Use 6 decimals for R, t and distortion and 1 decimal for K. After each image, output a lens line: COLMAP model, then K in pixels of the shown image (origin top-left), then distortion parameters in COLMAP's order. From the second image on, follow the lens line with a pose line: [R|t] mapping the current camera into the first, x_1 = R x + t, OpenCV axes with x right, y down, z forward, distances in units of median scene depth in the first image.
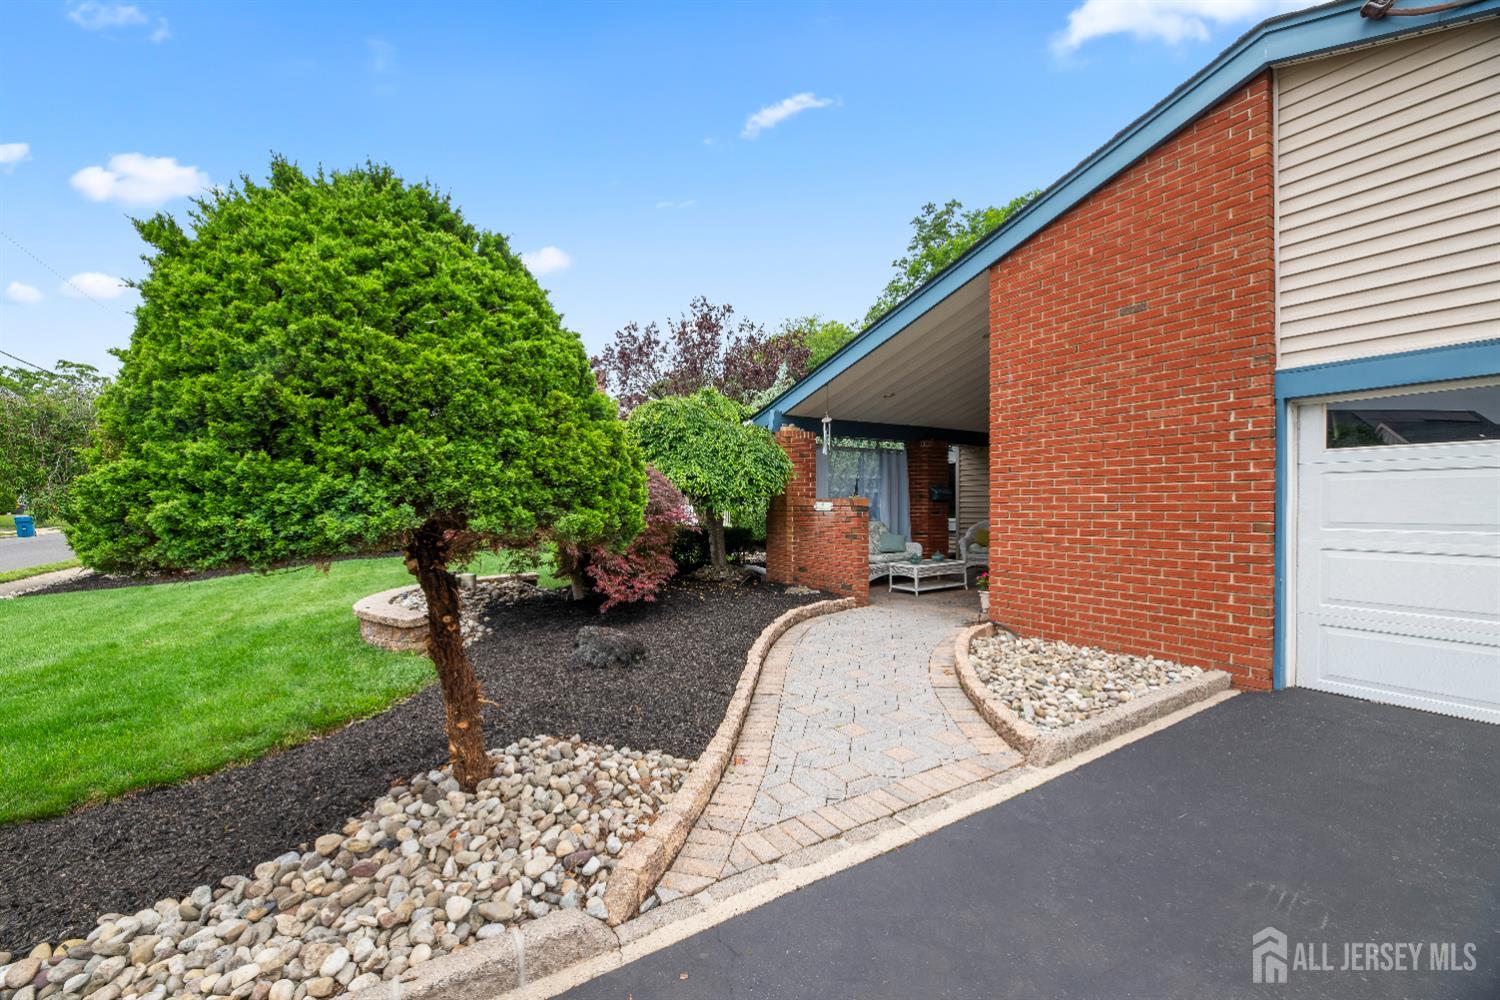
lens RADIAL K [[605.4, 0, 750.0], [0, 605.4, 500.0], [0, 0, 1]] dist [0.001243, -0.003883]
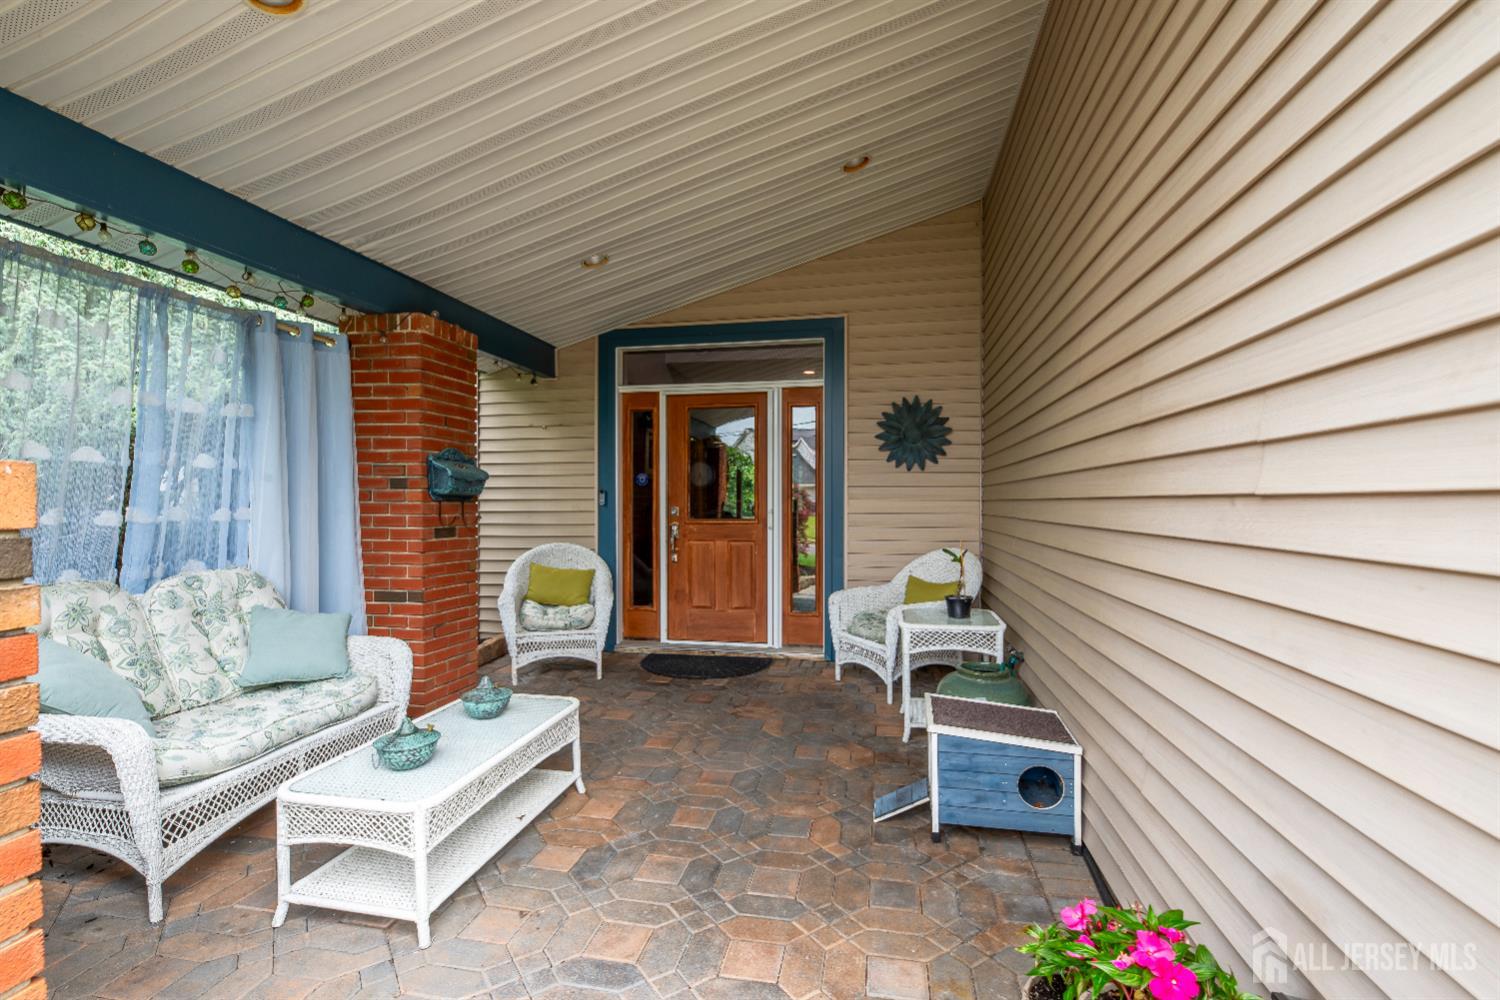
lens RADIAL K [[701.9, 0, 750.0], [0, 701.9, 500.0], [0, 0, 1]] dist [-0.000463, -0.000028]
pose [[0.704441, -0.001901, 0.709760, 0.148797], [0.001564, 0.999998, 0.001125, 0.003099], [-0.709761, 0.000317, 0.704443, 0.605351]]
